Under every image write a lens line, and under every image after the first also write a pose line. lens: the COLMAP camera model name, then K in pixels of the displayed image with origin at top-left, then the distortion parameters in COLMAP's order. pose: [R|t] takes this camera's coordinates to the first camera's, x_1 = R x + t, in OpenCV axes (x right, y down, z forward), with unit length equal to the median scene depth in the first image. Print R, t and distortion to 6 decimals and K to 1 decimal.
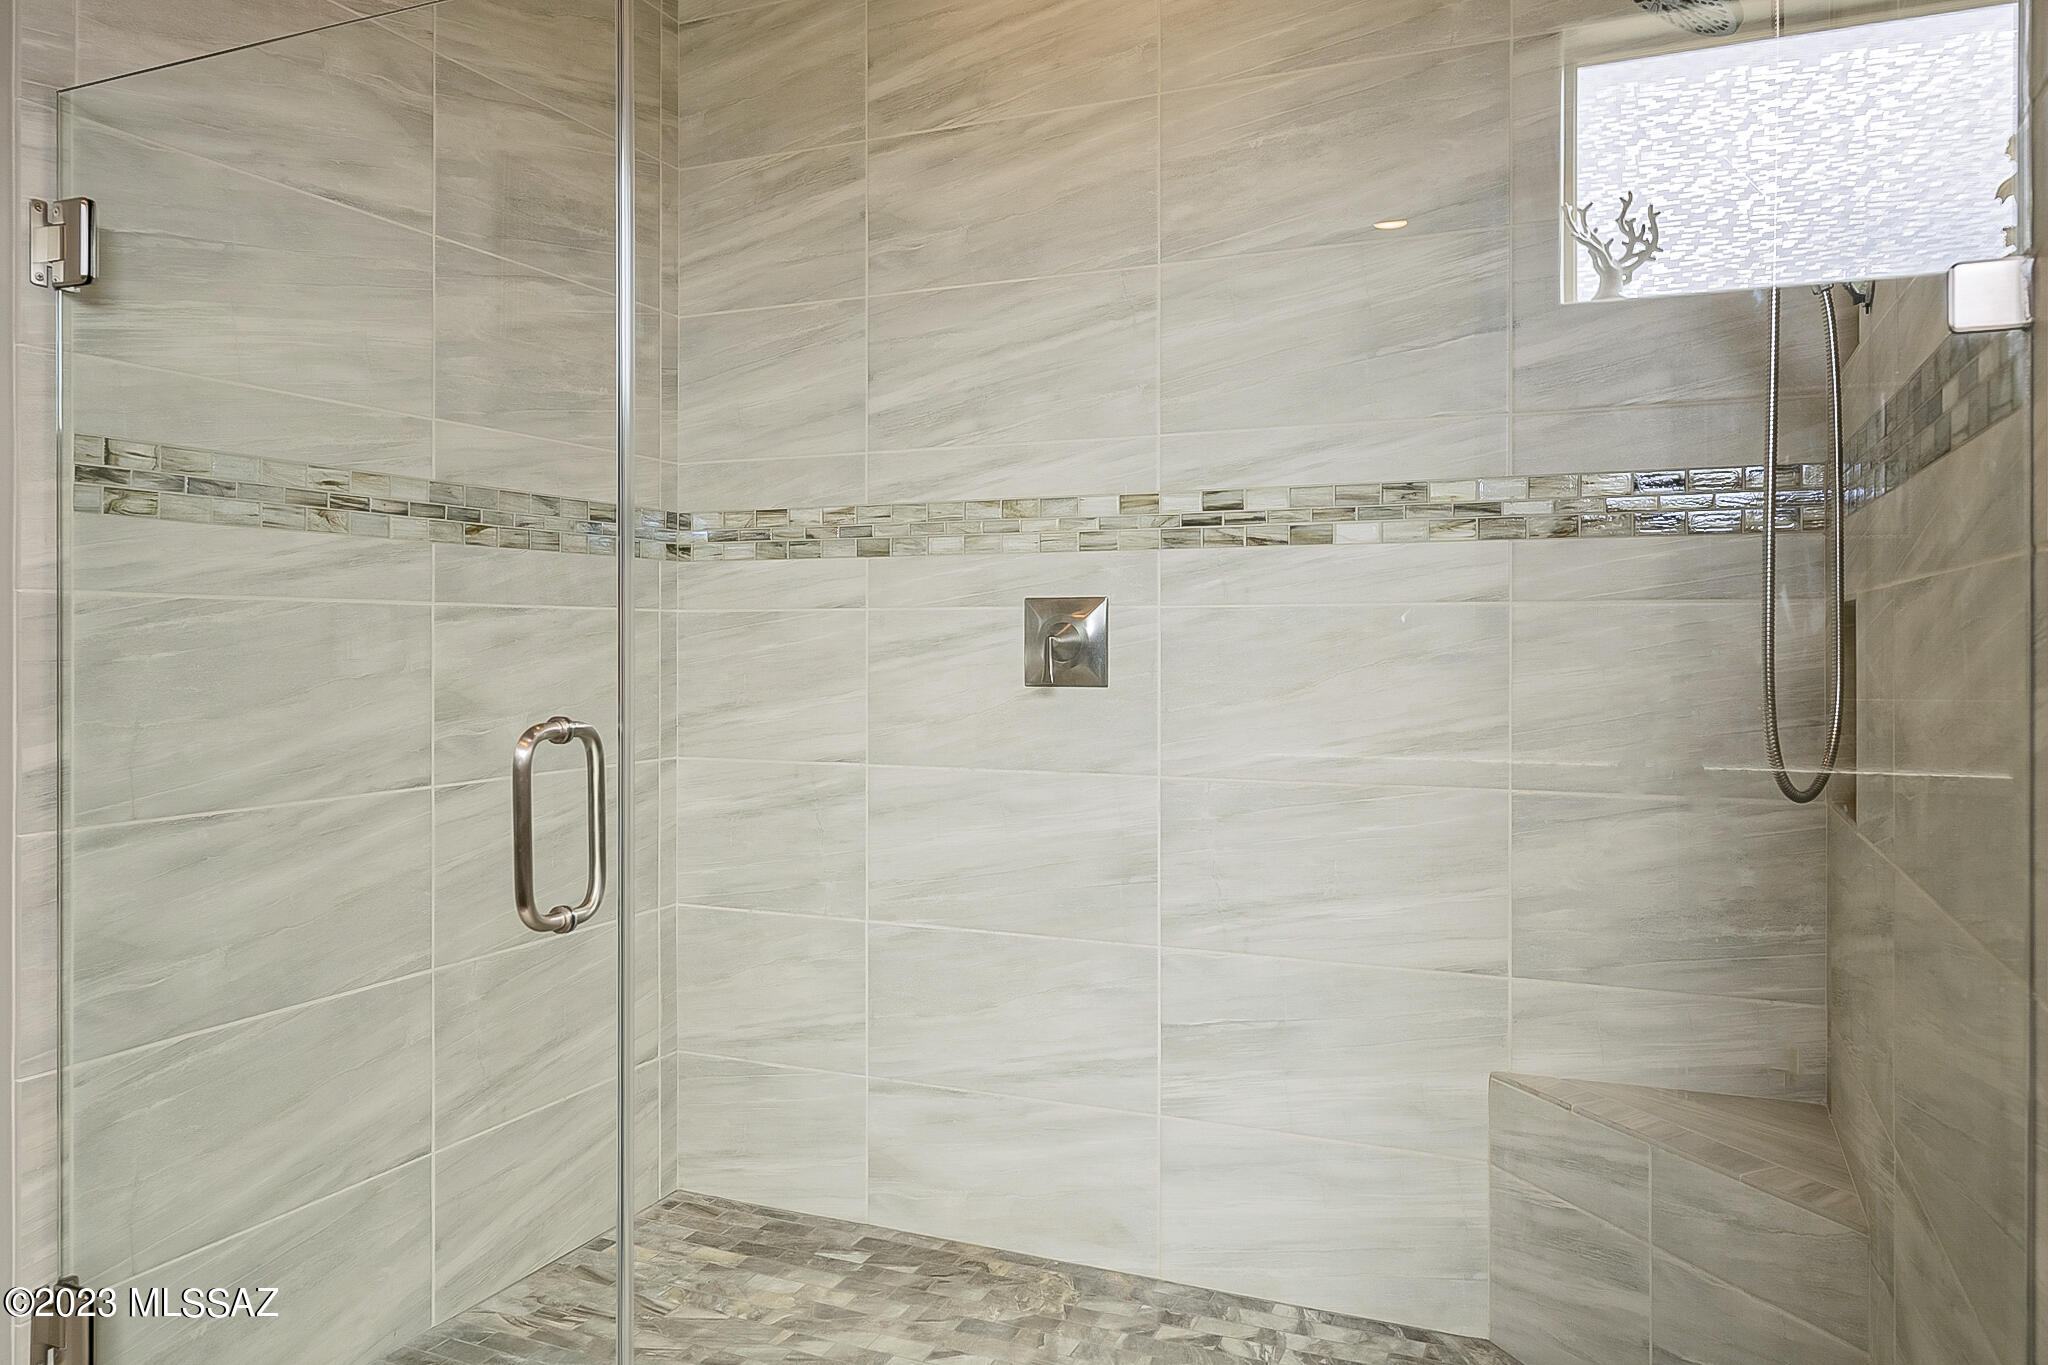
lens RADIAL K [[1455.8, 0, 1028.7], [0, 1455.8, 668.4], [0, 0, 1]] dist [0.002794, 0.001880]
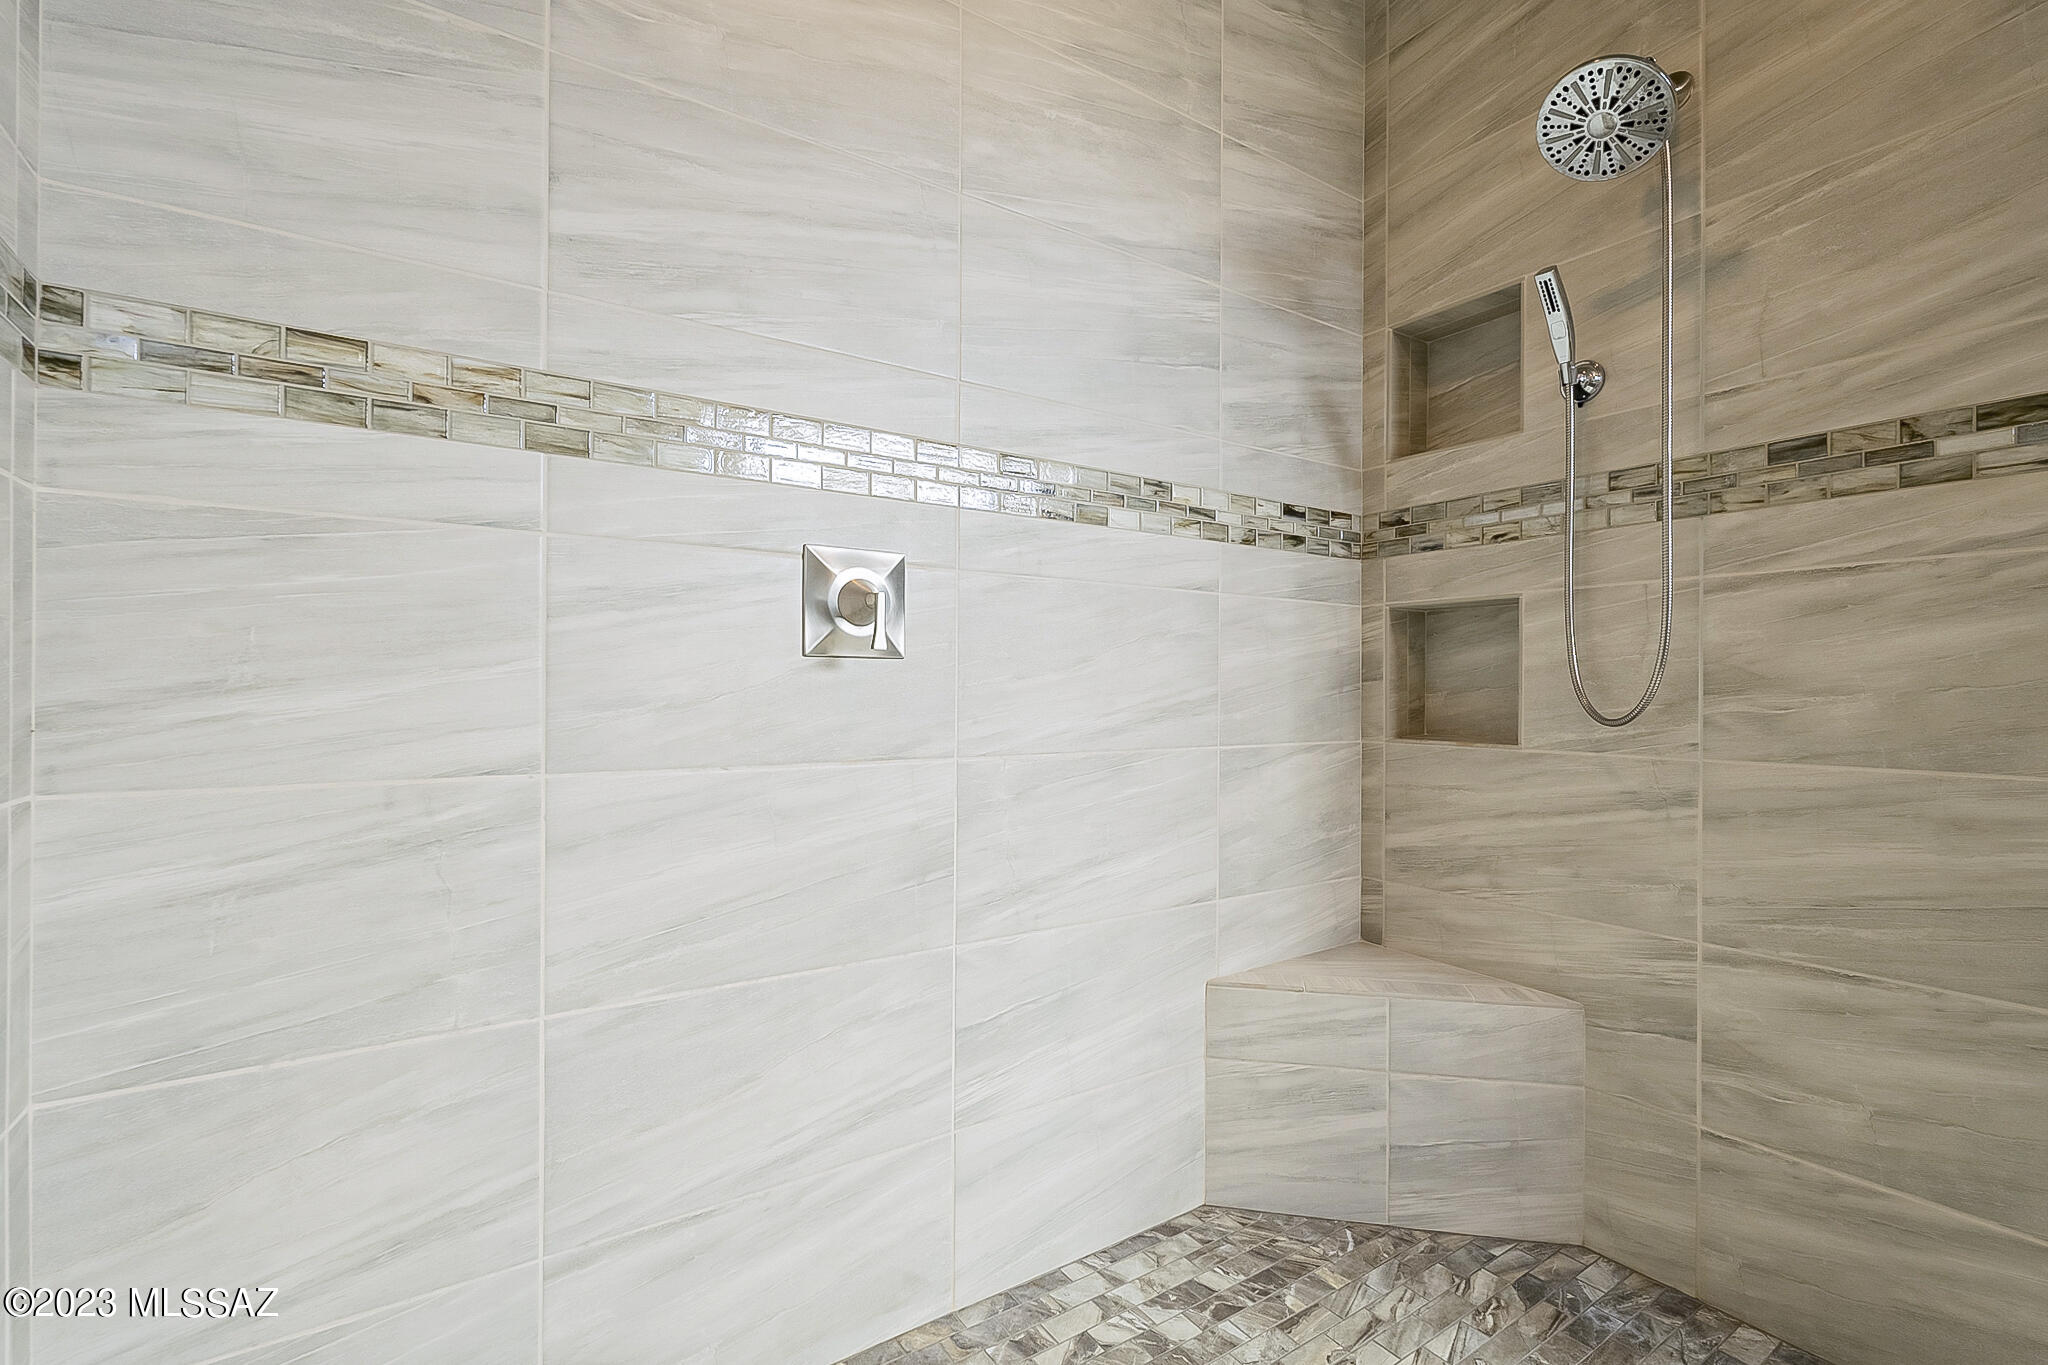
lens RADIAL K [[913.9, 0, 1023.6], [0, 913.9, 697.8], [0, 0, 1]] dist [-0.003688, 0.000323]
pose [[0.536799, -0.004640, 0.843698, -0.371711], [0.010794, 0.999941, -0.001368, 0.038202], [-0.843641, 0.009841, 0.536817, 0.665195]]
